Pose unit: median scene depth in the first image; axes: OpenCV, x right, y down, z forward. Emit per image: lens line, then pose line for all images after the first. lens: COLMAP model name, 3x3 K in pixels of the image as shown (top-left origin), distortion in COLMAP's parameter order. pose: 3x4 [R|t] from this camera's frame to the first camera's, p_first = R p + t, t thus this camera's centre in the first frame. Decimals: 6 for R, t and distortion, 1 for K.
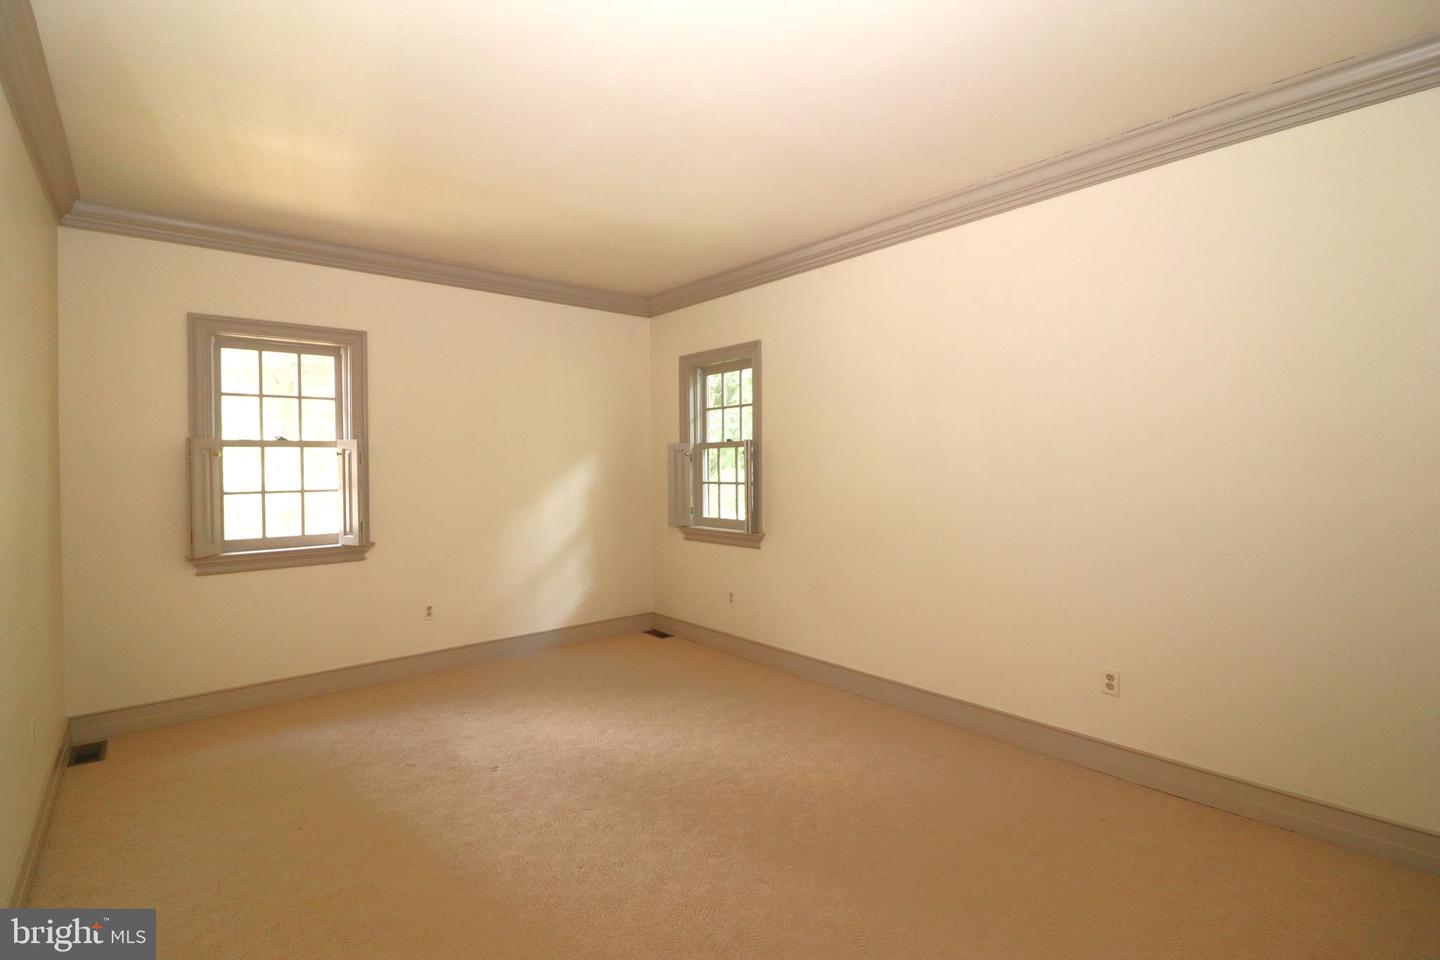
lens RADIAL K [[681.6, 0, 713.5], [0, 681.6, 470.1], [0, 0, 1]] dist [-0.018847, -0.000207]
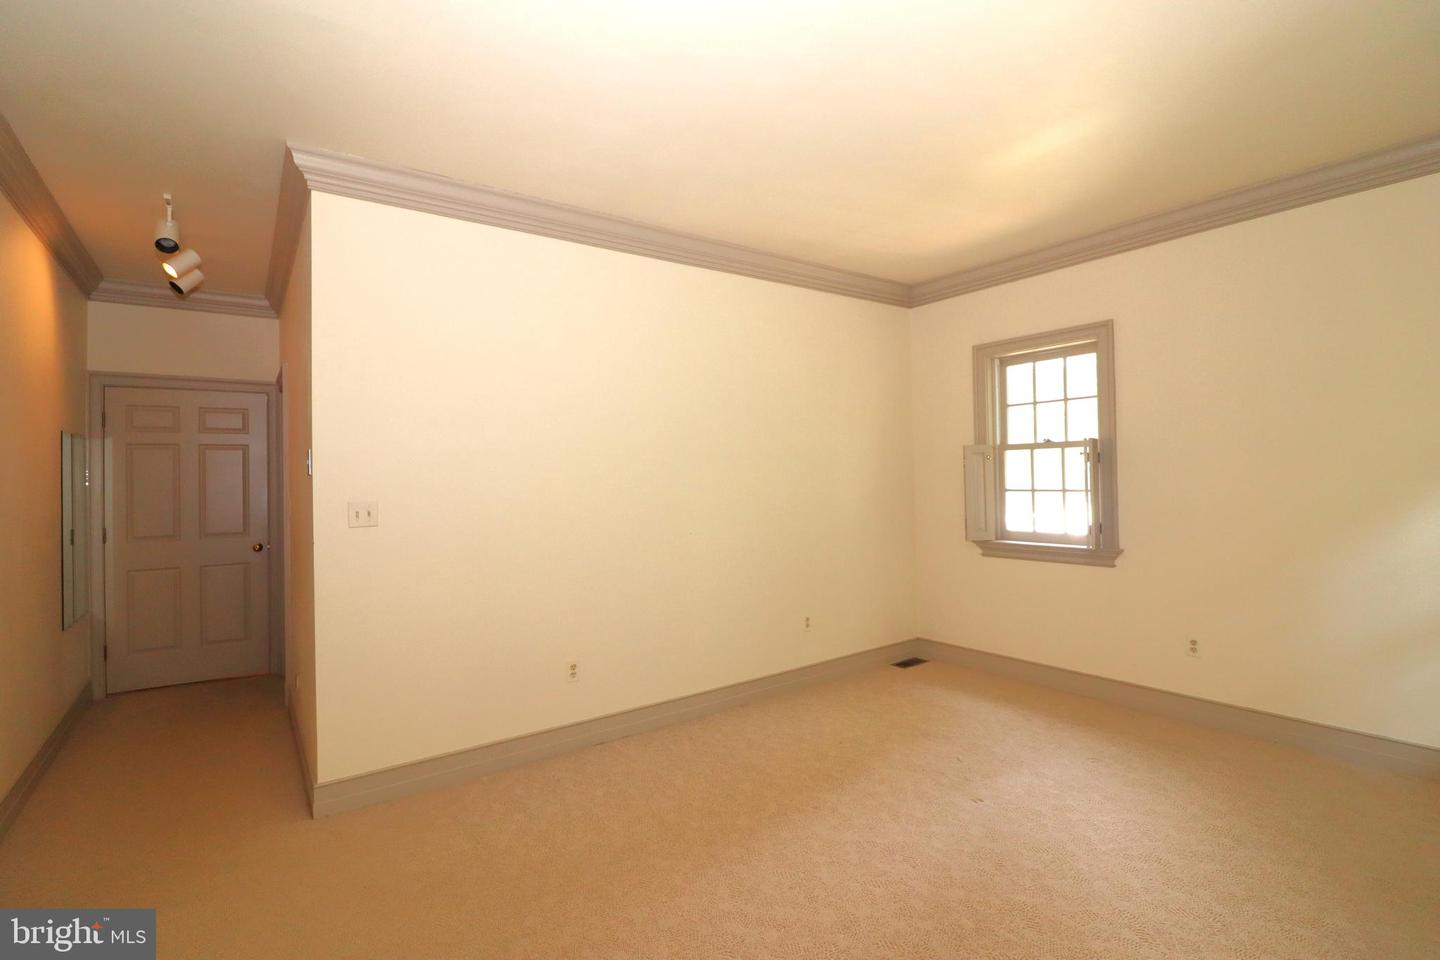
lens RADIAL K [[681.6, 0, 713.5], [0, 681.6, 470.1], [0, 0, 1]] dist [-0.018847, -0.000207]
pose [[-0.108161, -0.003698, -0.994127, 0.507275], [0.005533, 0.999975, -0.004322, 0.001751], [0.994118, -0.005968, -0.108138, 0.619086]]
